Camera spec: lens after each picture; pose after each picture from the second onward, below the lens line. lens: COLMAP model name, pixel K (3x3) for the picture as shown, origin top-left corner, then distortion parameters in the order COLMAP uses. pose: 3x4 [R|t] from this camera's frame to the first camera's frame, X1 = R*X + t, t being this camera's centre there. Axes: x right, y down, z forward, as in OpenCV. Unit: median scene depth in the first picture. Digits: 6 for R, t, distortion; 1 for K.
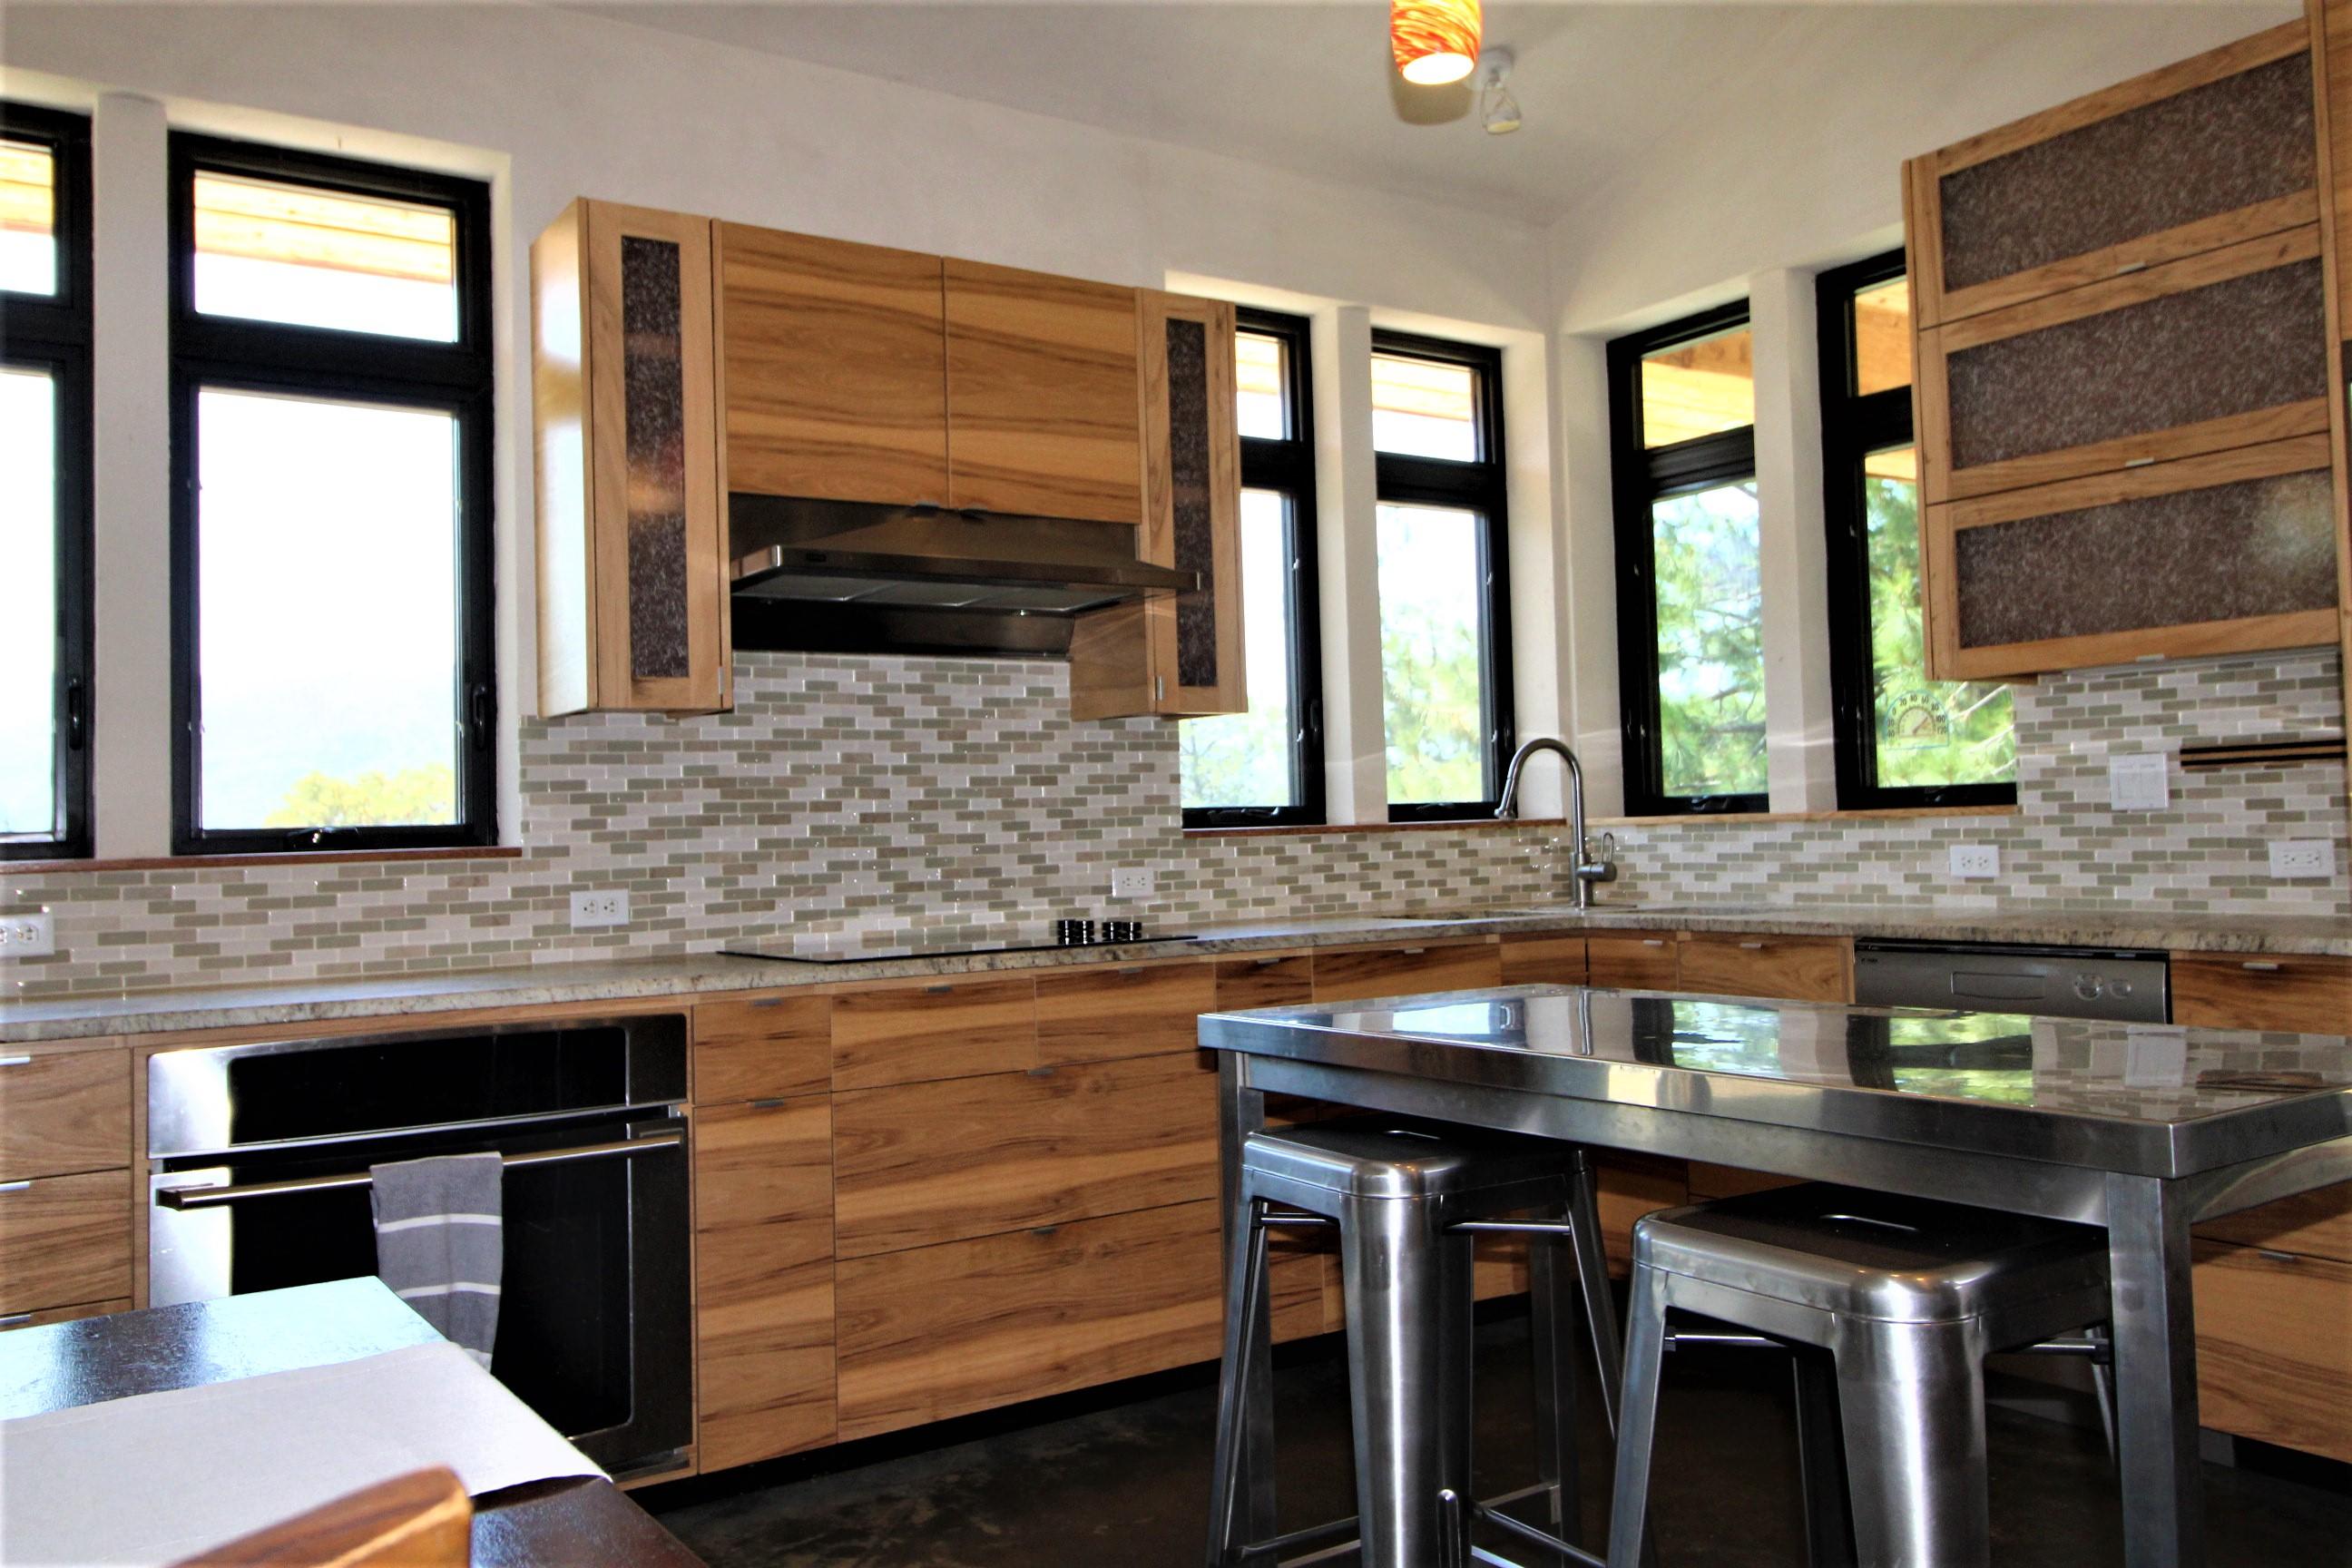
lens RADIAL K [[1833.2, 0, 1168.5], [0, 1833.2, 746.4], [0, 0, 1]] dist [0.012053, -0.008835]
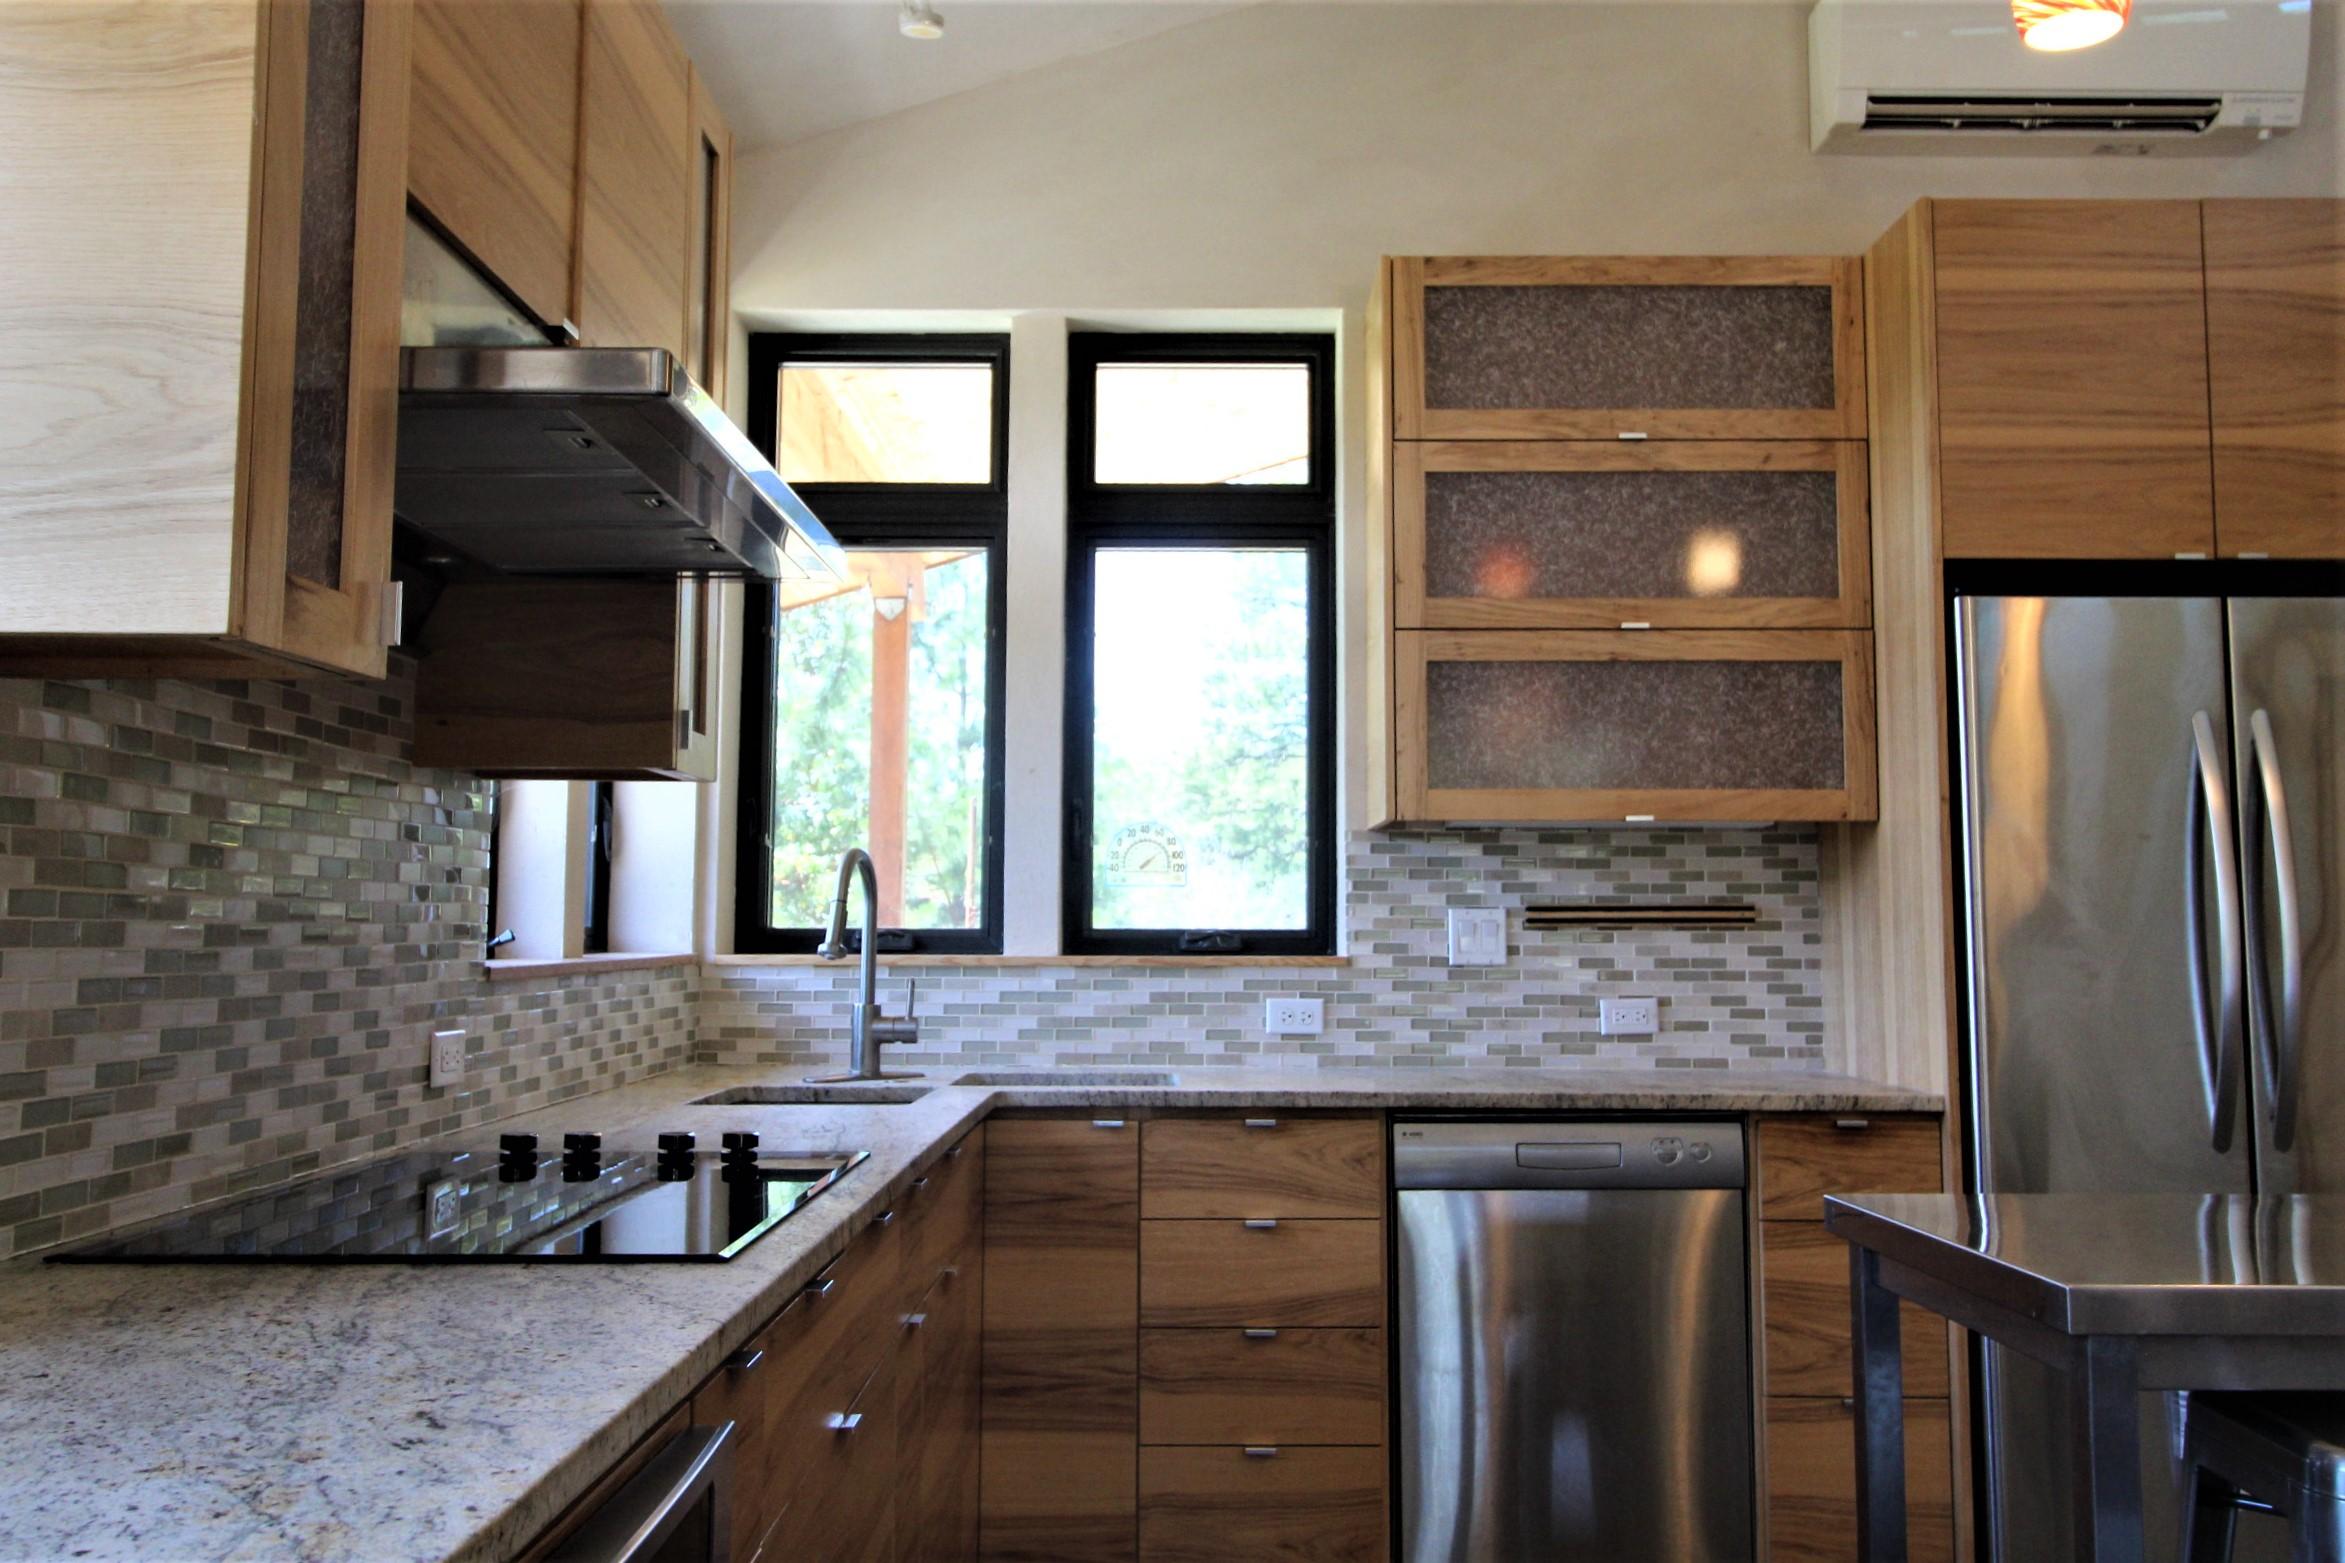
lens RADIAL K [[2011.7, 0, 1151.4], [0, 2011.7, 741.0], [0, 0, 1]] dist [0.004808, -0.006929]
pose [[0.560718, 0.108268, 0.820898, -0.463164], [-0.058635, 0.994117, -0.091063, 0.022793], [-0.825928, 0.002927, 0.563768, 0.519714]]
